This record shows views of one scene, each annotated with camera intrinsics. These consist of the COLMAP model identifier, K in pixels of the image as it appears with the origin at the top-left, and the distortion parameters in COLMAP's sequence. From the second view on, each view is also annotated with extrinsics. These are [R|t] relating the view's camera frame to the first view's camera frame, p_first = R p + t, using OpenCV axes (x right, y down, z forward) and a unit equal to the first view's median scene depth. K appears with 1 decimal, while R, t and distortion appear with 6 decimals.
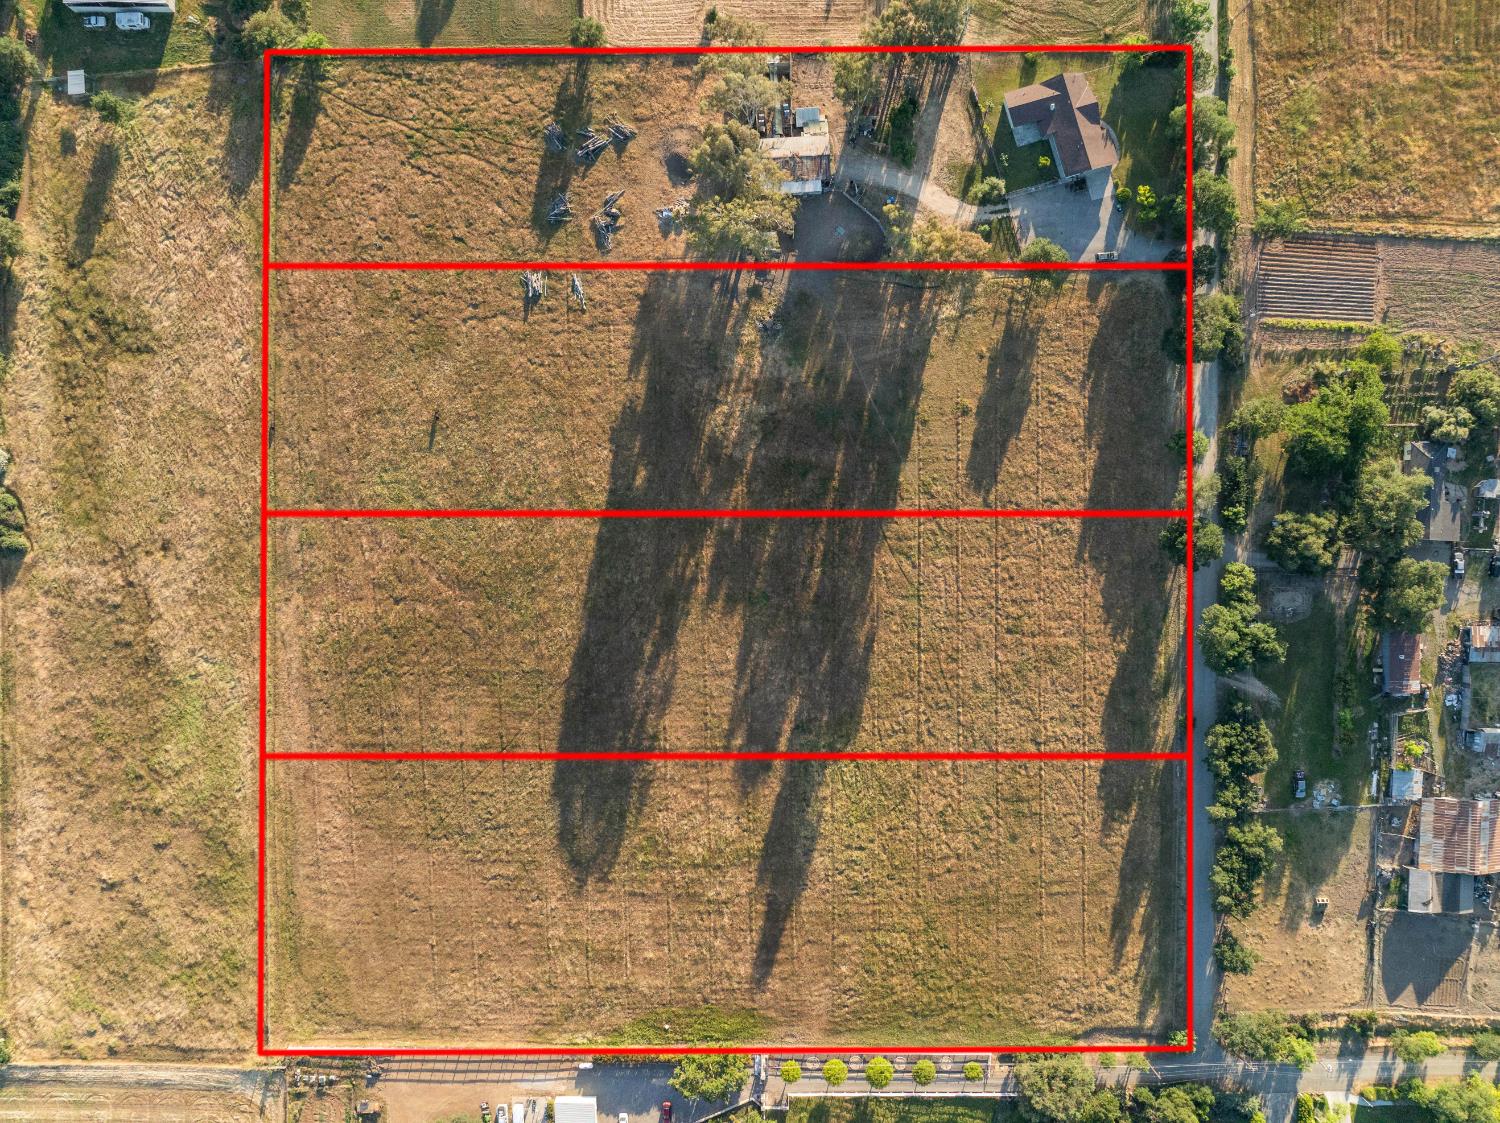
lens RADIAL K [[1057.5, 0, 750.0], [0, 1057.5, 561.5], [0, 0, 1]] dist [-0.061373, 0.032500]
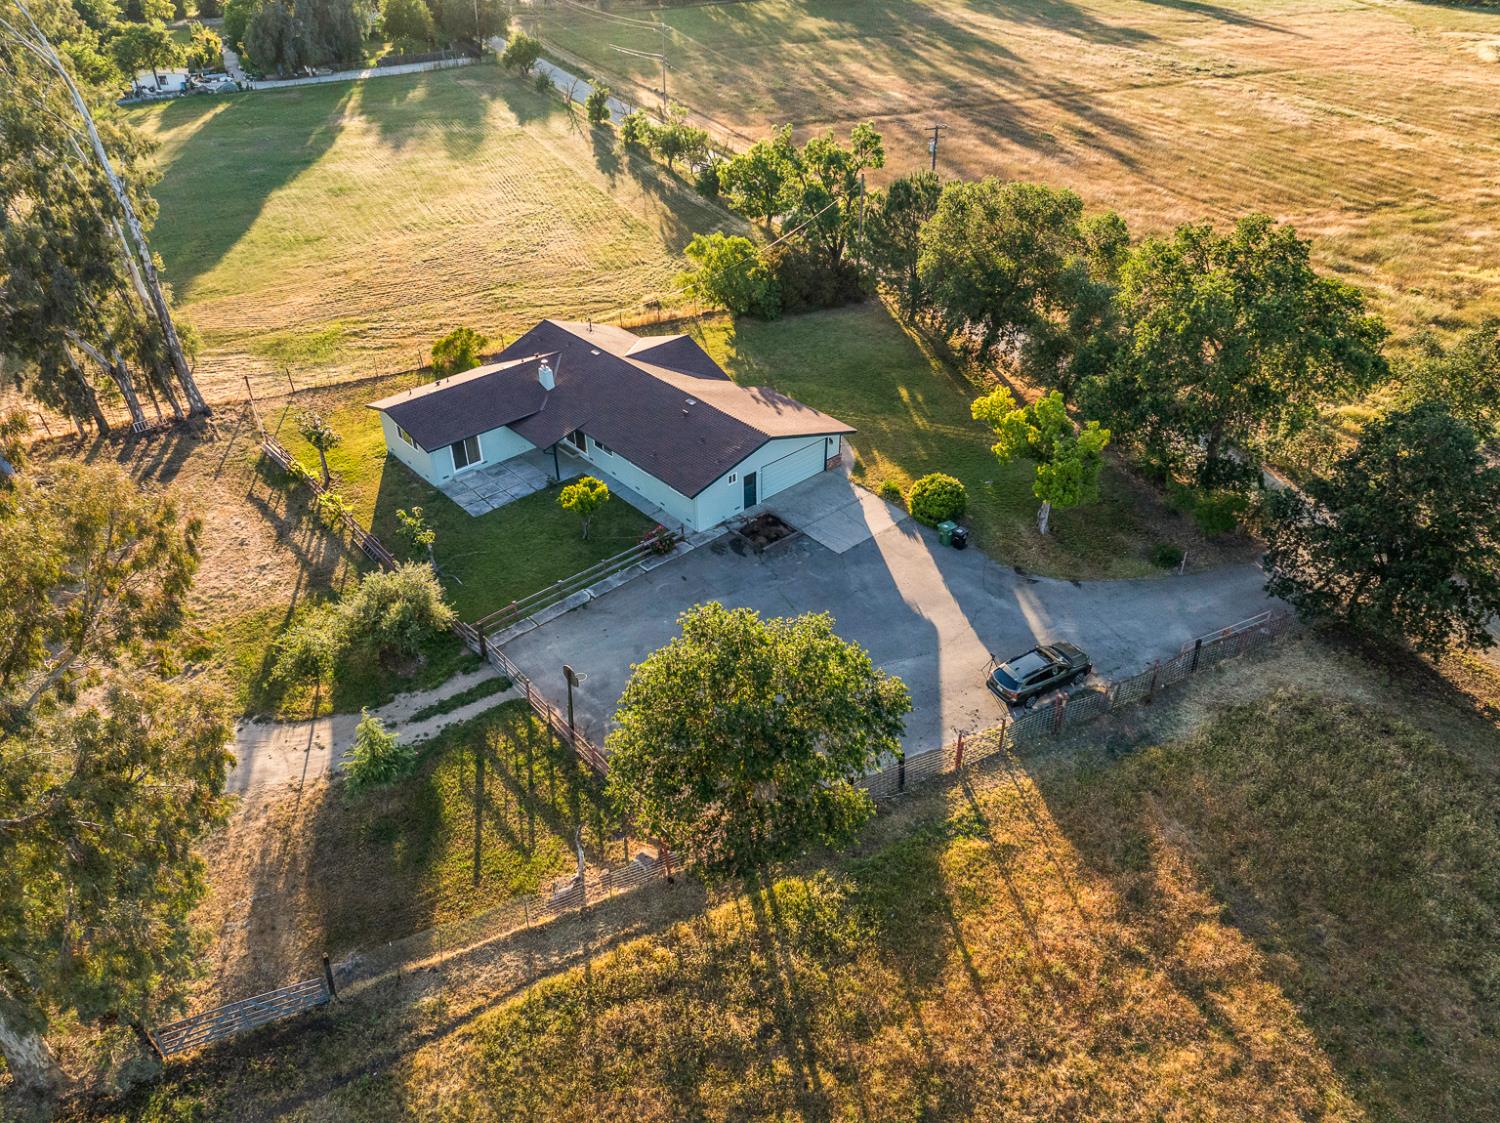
lens RADIAL K [[1057.5, 0, 750.0], [0, 1057.5, 561.5], [0, 0, 1]] dist [-0.061373, 0.032500]
pose [[0.898988, -0.234992, 0.369593, 0.220064], [0.437320, 0.527670, -0.728228, -0.178678], [-0.023896, 0.816299, 0.577136, 0.862372]]
